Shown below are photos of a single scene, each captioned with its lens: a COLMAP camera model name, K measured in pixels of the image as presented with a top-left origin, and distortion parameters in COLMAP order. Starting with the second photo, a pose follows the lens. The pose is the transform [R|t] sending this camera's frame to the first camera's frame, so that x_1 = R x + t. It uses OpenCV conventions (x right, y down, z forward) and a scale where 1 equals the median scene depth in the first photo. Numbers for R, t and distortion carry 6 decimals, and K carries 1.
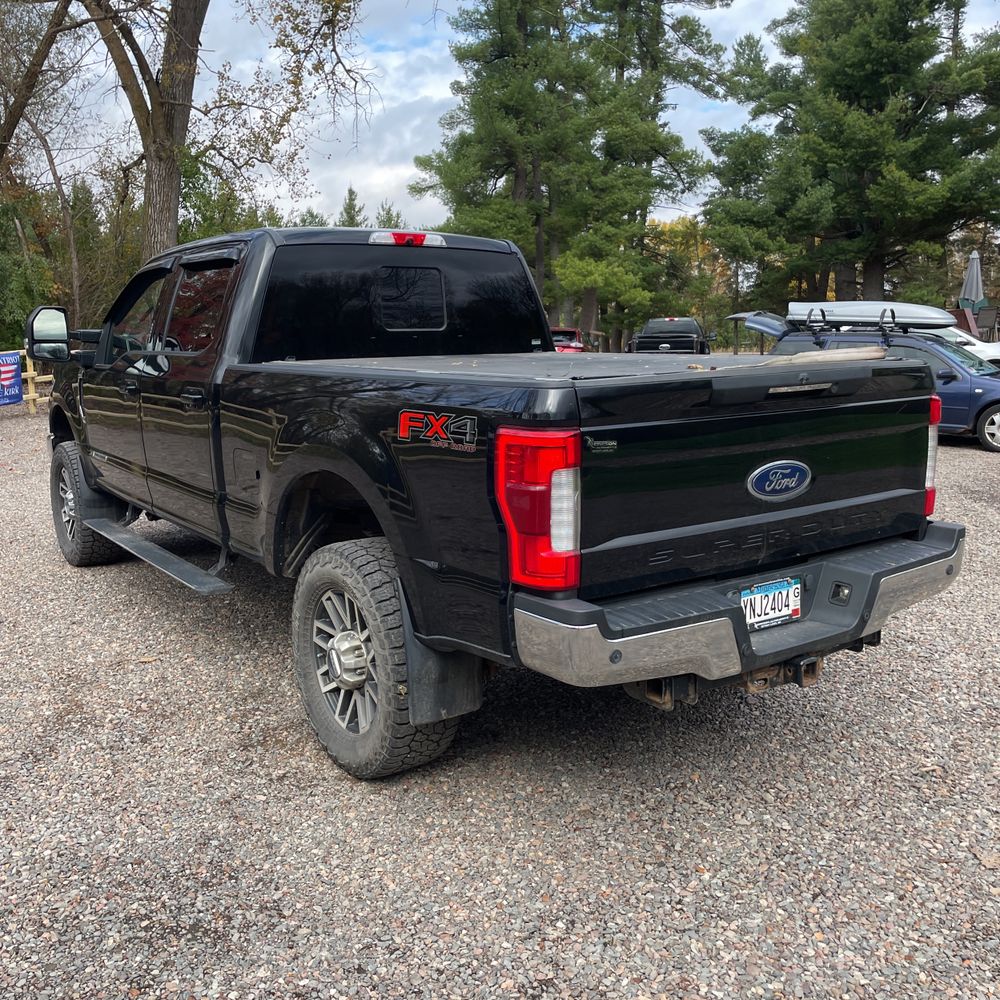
lens RADIAL K [[1021.8, 0, 504.9], [0, 1021.8, 504.7], [0, 0, 1]] dist [0.079081, -0.098377]
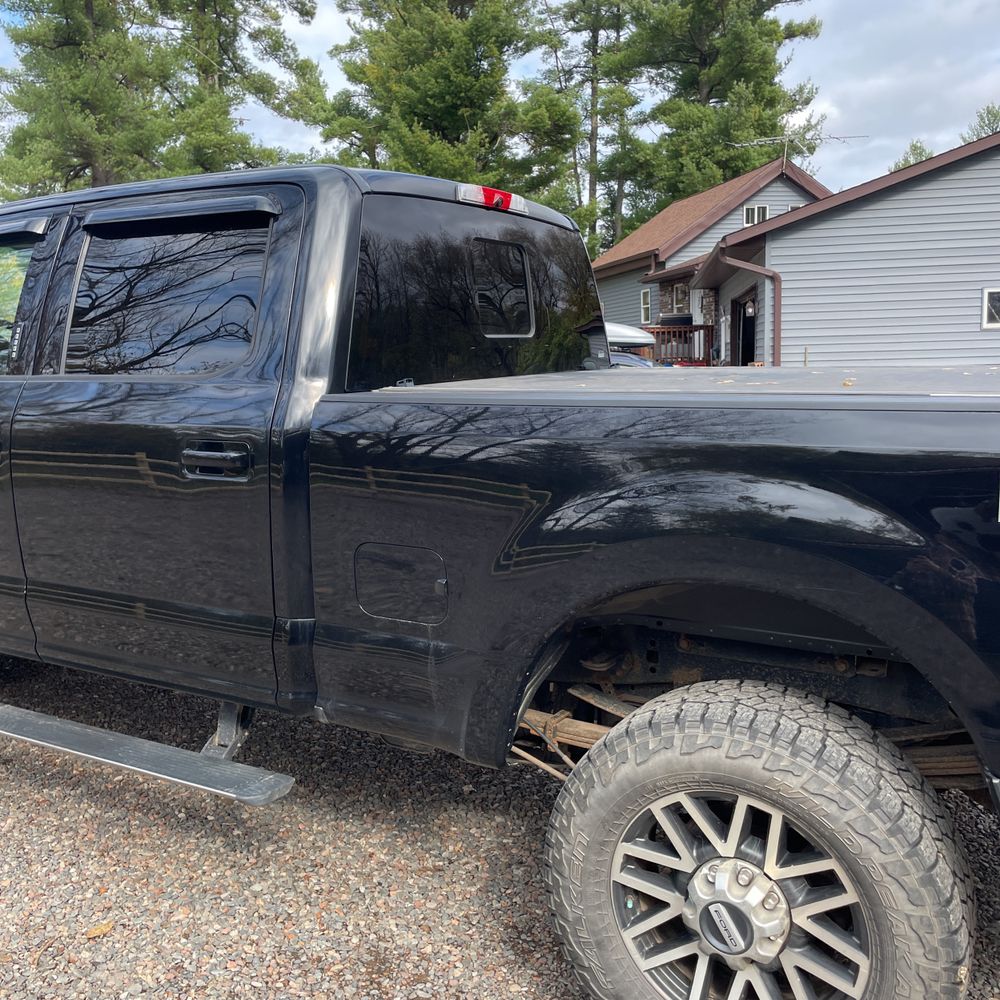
lens RADIAL K [[1021.8, 0, 504.9], [0, 1021.8, 504.7], [0, 0, 1]] dist [0.079081, -0.098377]
pose [[0.911008, -0.067015, 0.406907, -0.047300], [0.076129, 0.997079, -0.006230, -0.007565], [-0.405301, 0.036653, 0.913448, 0.051825]]
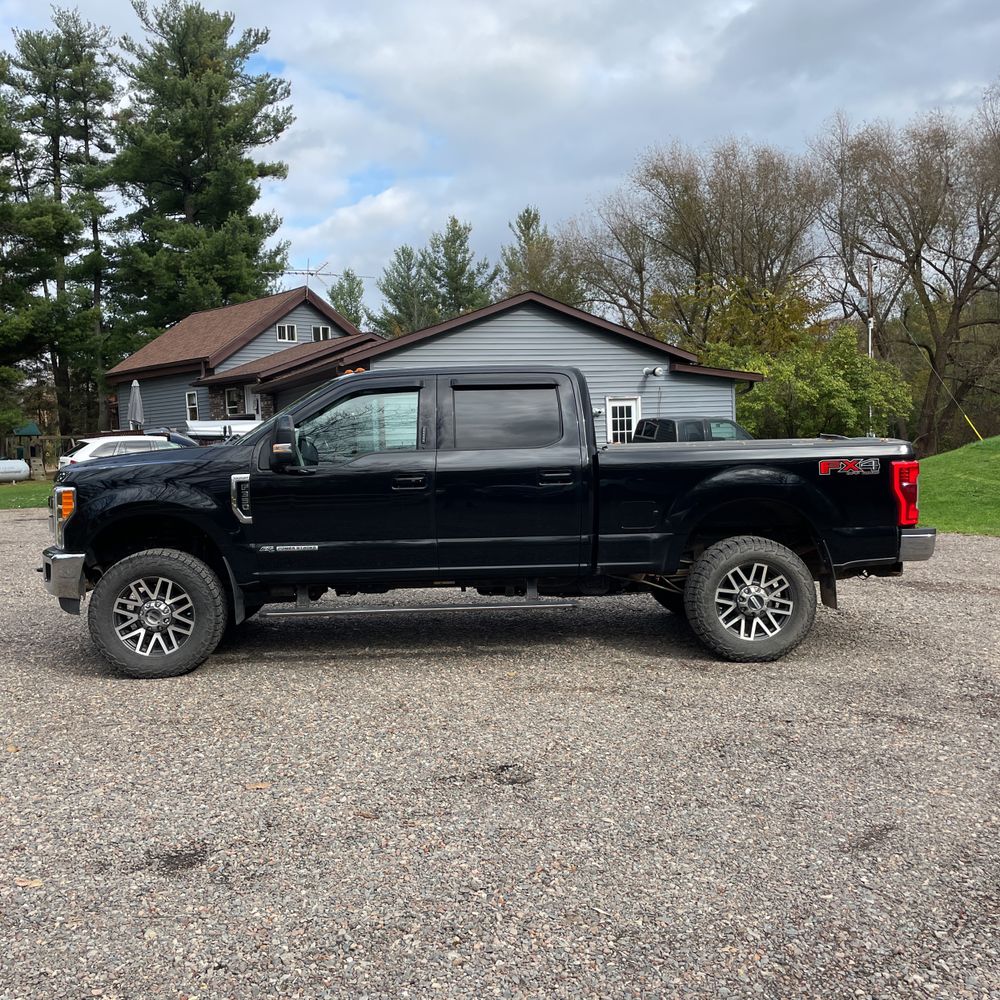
lens RADIAL K [[1001.4, 0, 500.0], [0, 1001.4, 500.0], [0, 0, 1]] dist [0.060208, -0.007461]
pose [[0.579451, -0.054879, 0.813157, -0.190518], [0.152455, 0.987418, -0.041999, -0.002069], [-0.800621, 0.148306, 0.580527, 0.027229]]
